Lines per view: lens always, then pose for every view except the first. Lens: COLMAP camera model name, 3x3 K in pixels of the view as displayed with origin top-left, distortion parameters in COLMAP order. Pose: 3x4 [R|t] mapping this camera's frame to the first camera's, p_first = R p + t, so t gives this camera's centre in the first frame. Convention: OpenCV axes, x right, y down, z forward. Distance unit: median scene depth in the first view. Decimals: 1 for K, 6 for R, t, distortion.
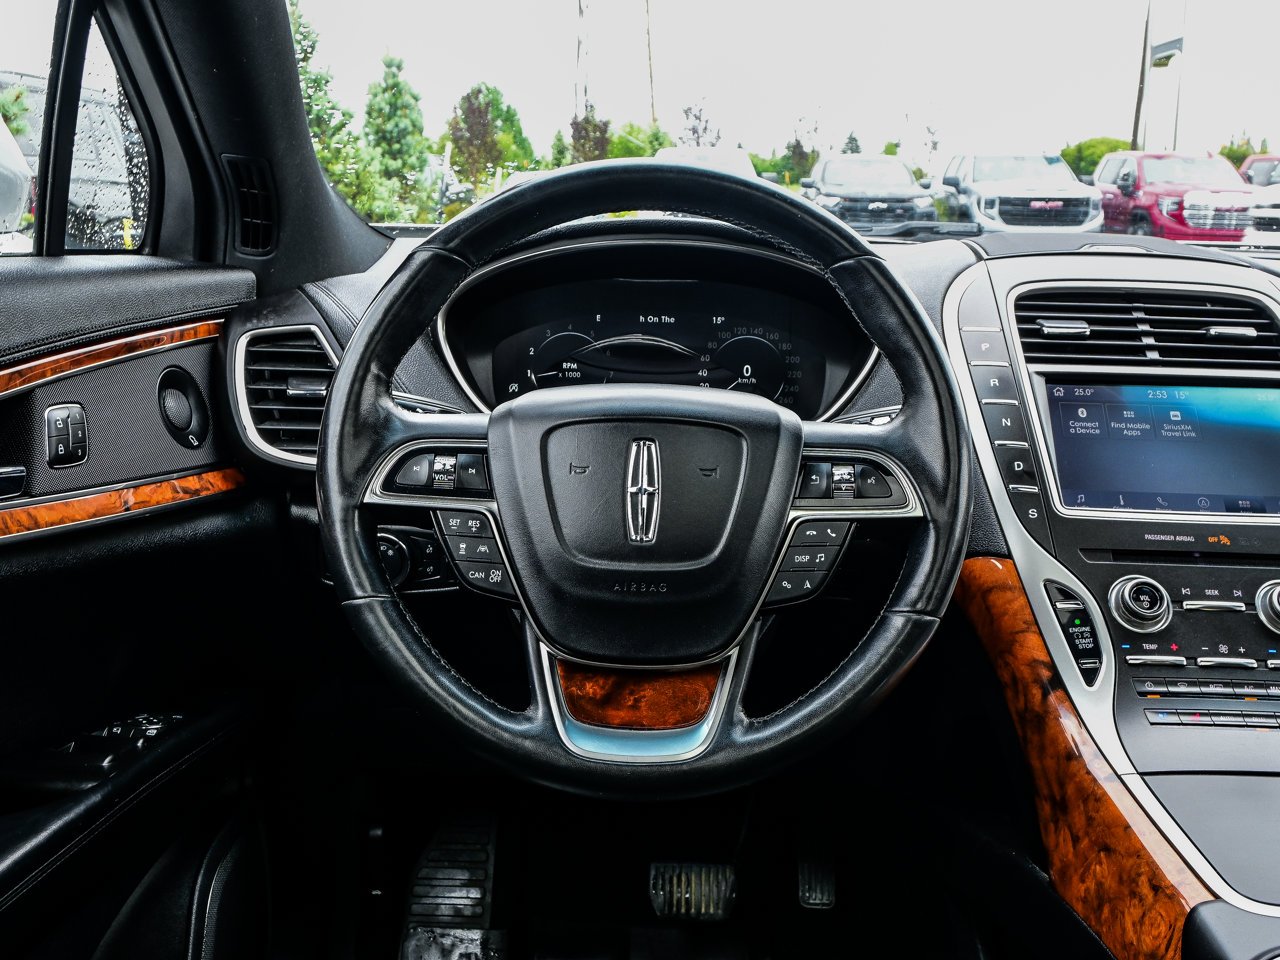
lens RADIAL K [[1008.6, 0, 635.2], [0, 1008.6, 485.2], [0, 0, 1]] dist [-0.035739, 0.014309]
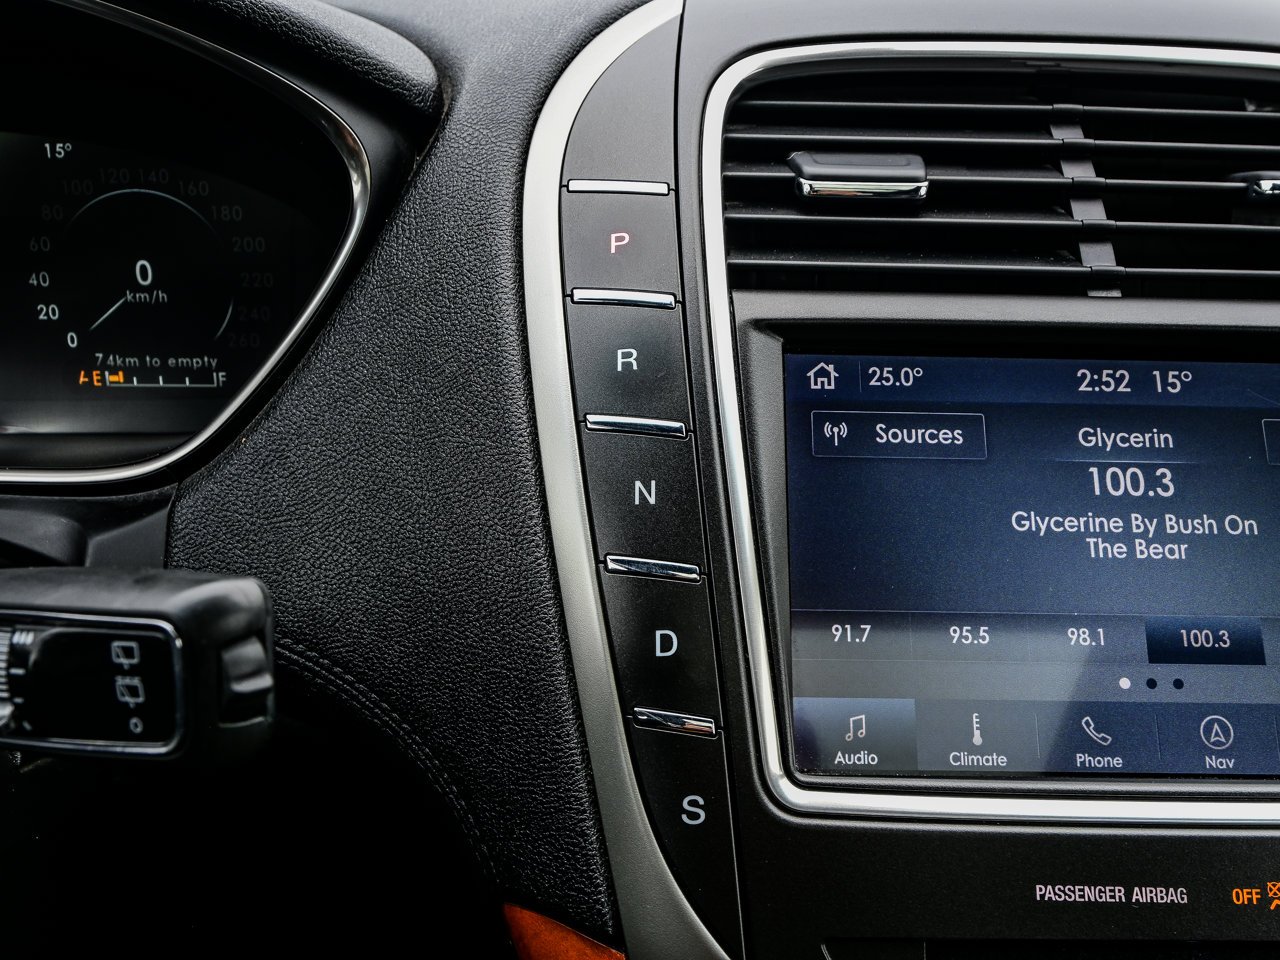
lens RADIAL K [[941.7, 0, 639.4], [0, 941.7, 434.3], [0, 0, 1]] dist [-0.011163, -0.004051]
pose [[0.998472, -0.023039, 0.050238, 0.333235], [0.013518, 0.983167, 0.182208, -0.130089], [-0.053590, -0.181250, 0.981976, 0.662501]]
